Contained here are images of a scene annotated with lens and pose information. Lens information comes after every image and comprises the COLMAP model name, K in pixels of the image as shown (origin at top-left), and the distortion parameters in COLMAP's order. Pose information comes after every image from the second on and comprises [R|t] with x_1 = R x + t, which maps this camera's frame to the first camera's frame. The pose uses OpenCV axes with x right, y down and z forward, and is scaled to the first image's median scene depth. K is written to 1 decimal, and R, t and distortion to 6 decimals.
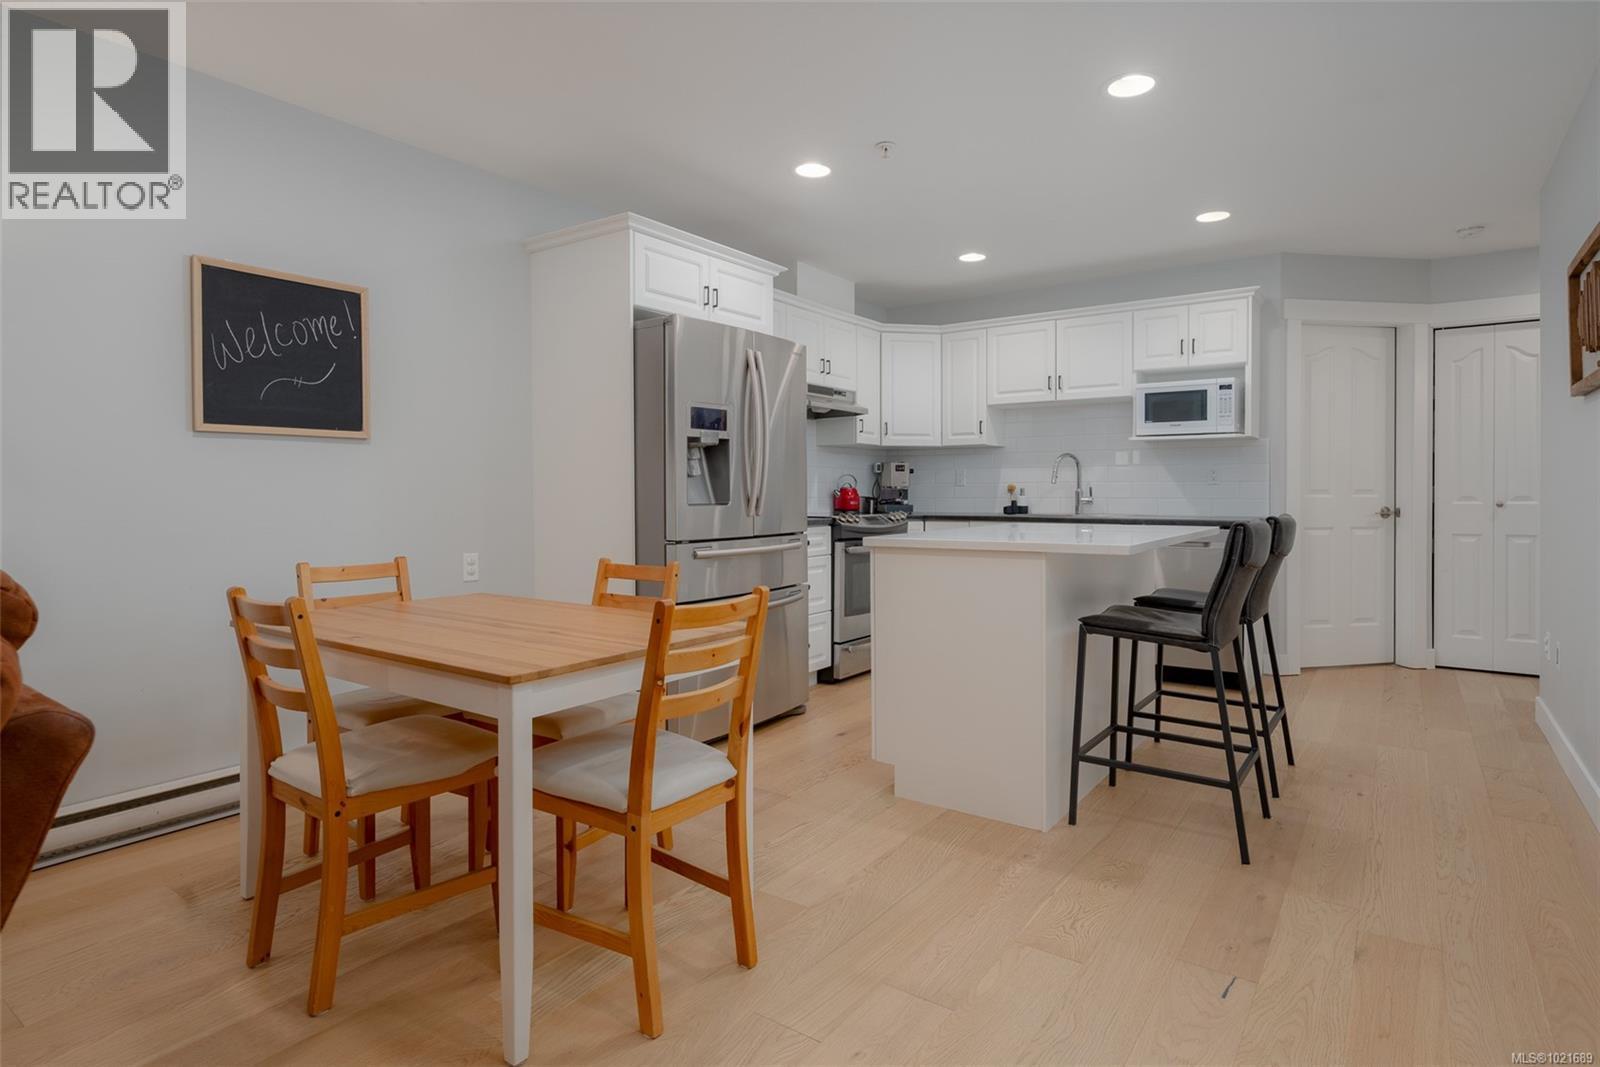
lens RADIAL K [[842.7, 0, 798.6], [0, 842.7, 504.9], [0, 0, 1]] dist [-0.004134, -0.000144]
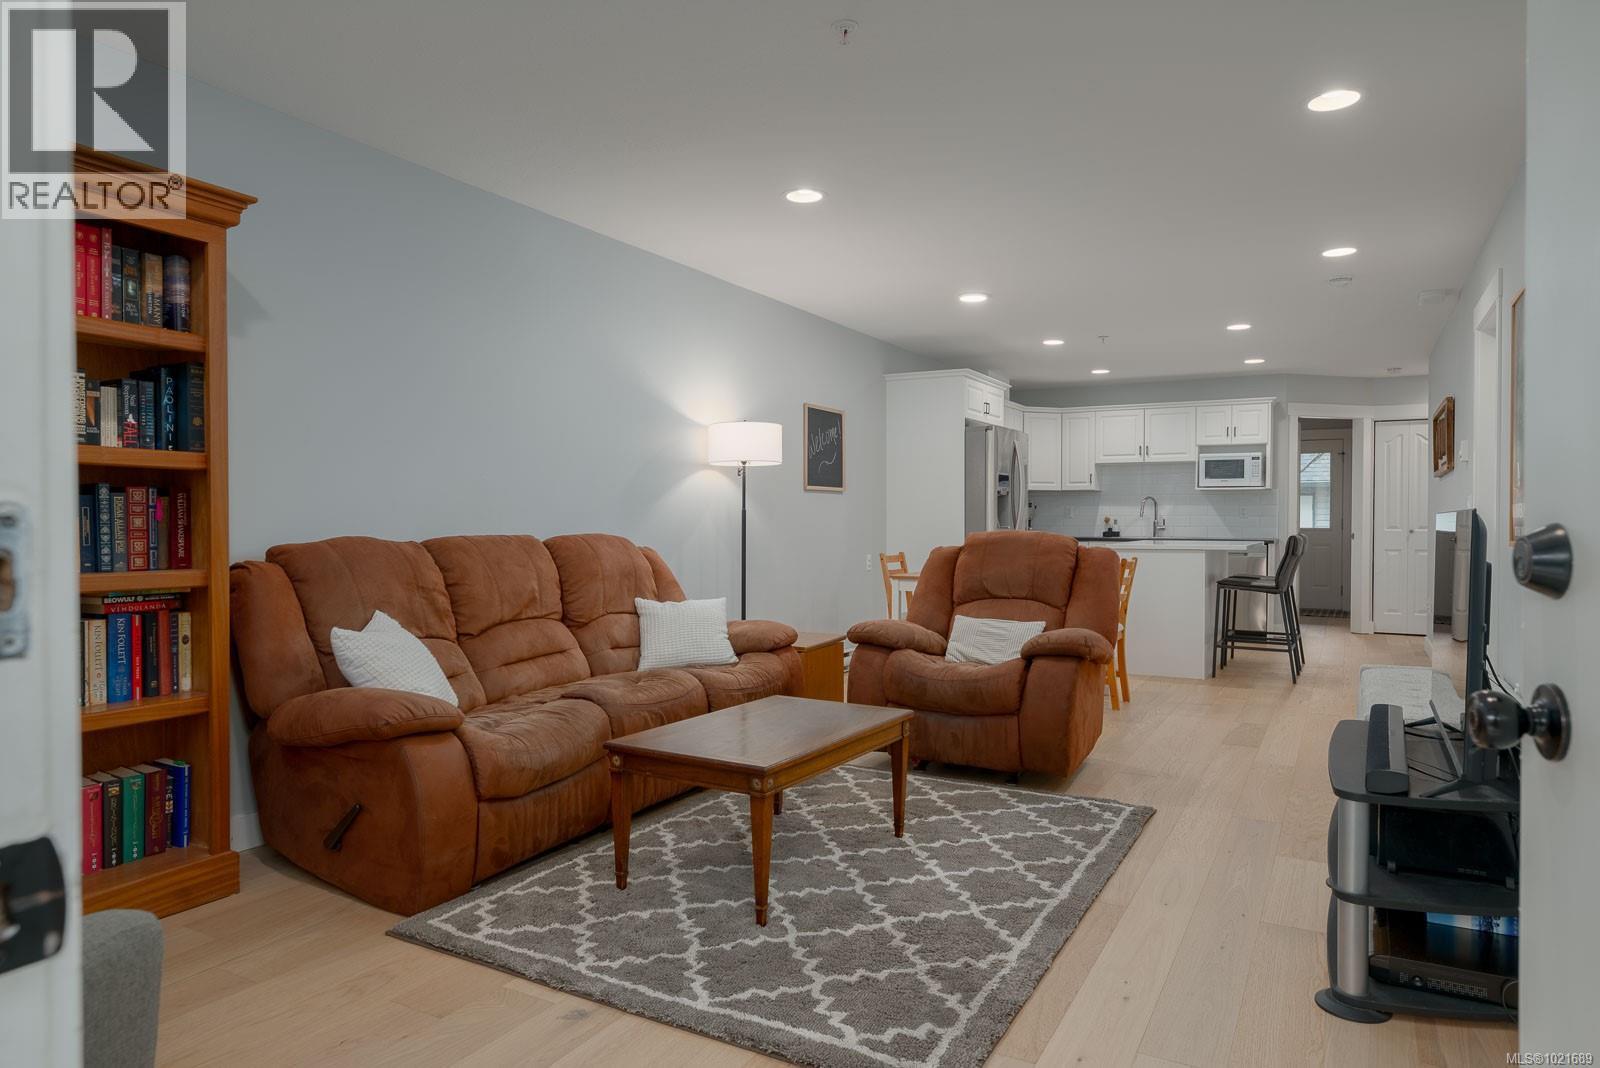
lens RADIAL K [[1039.3, 0, 800.0], [0, 1039.3, 534.0], [0, 0, 1]] dist [0.030748, -0.000734]
pose [[0.990407, 0.004080, 0.138121, -0.574292], [-0.003750, 0.999989, -0.002647, 0.013607], [-0.138130, 0.002103, 0.990412, -0.786303]]
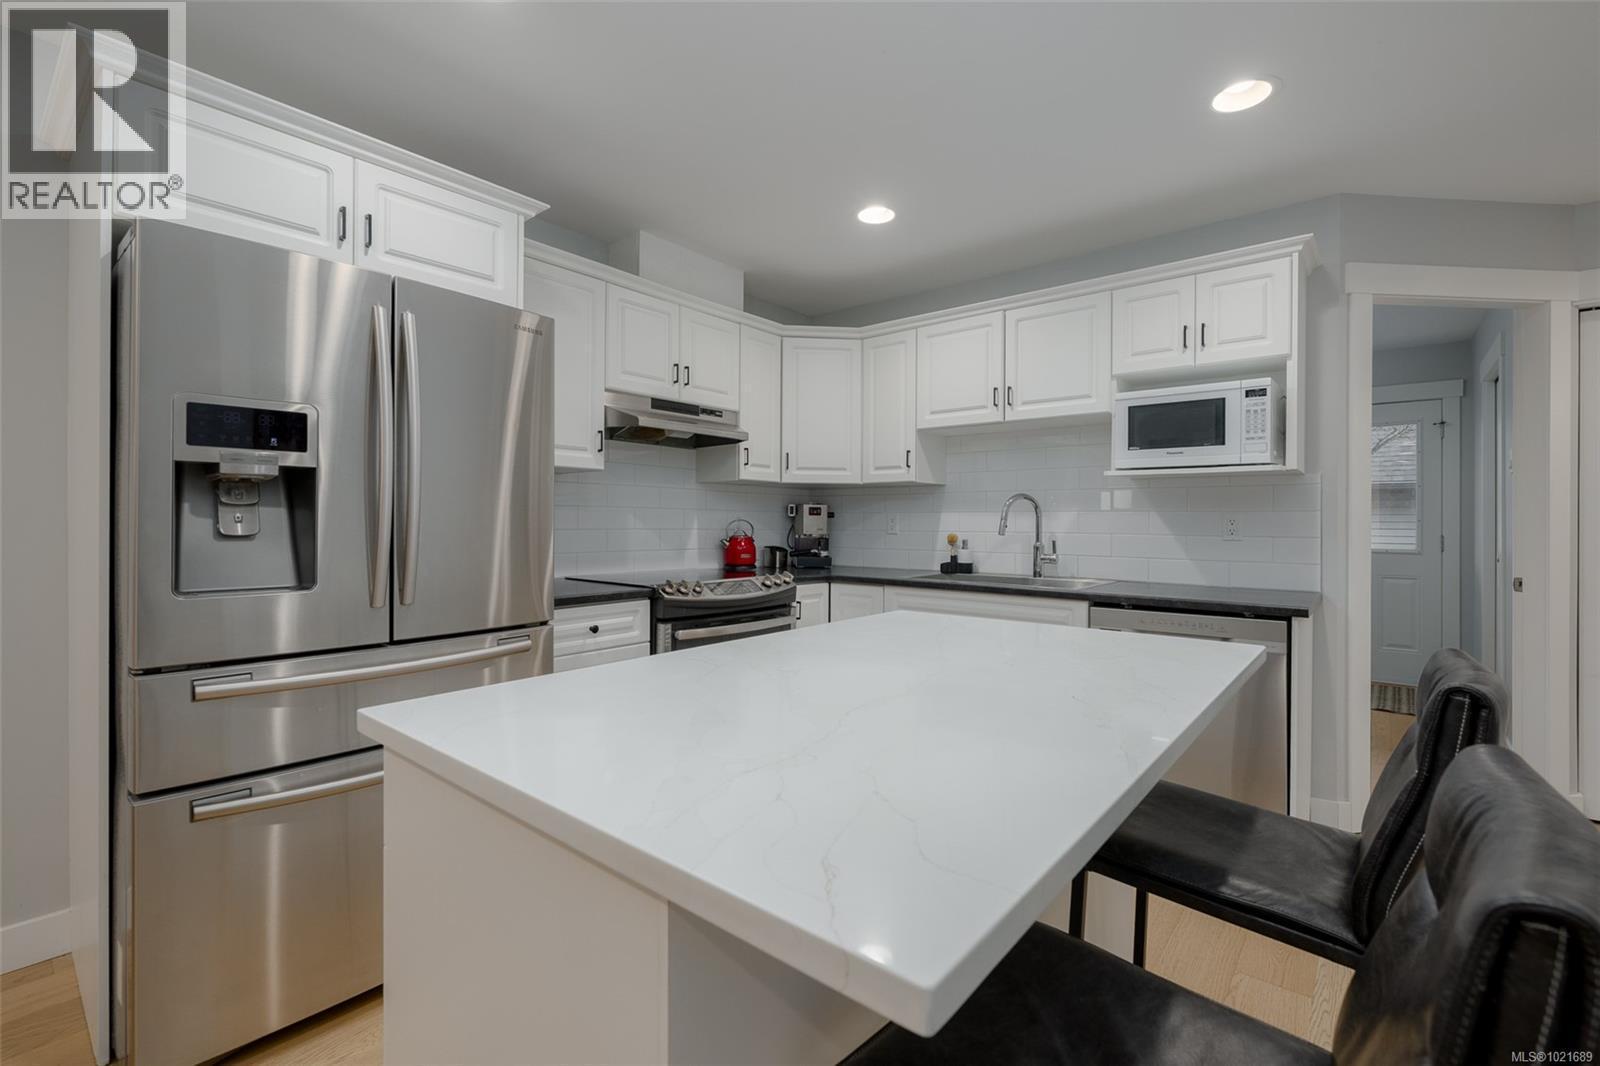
lens RADIAL K [[697.7, 0, 800.5], [0, 697.7, 524.5], [0, 0, 1]] dist [0.001032, 0.000192]
pose [[0.997361, 0.007623, -0.072197, 0.175240], [-0.008526, 0.999889, -0.012209, -0.026135], [0.072096, 0.012792, 0.997316, 0.390396]]
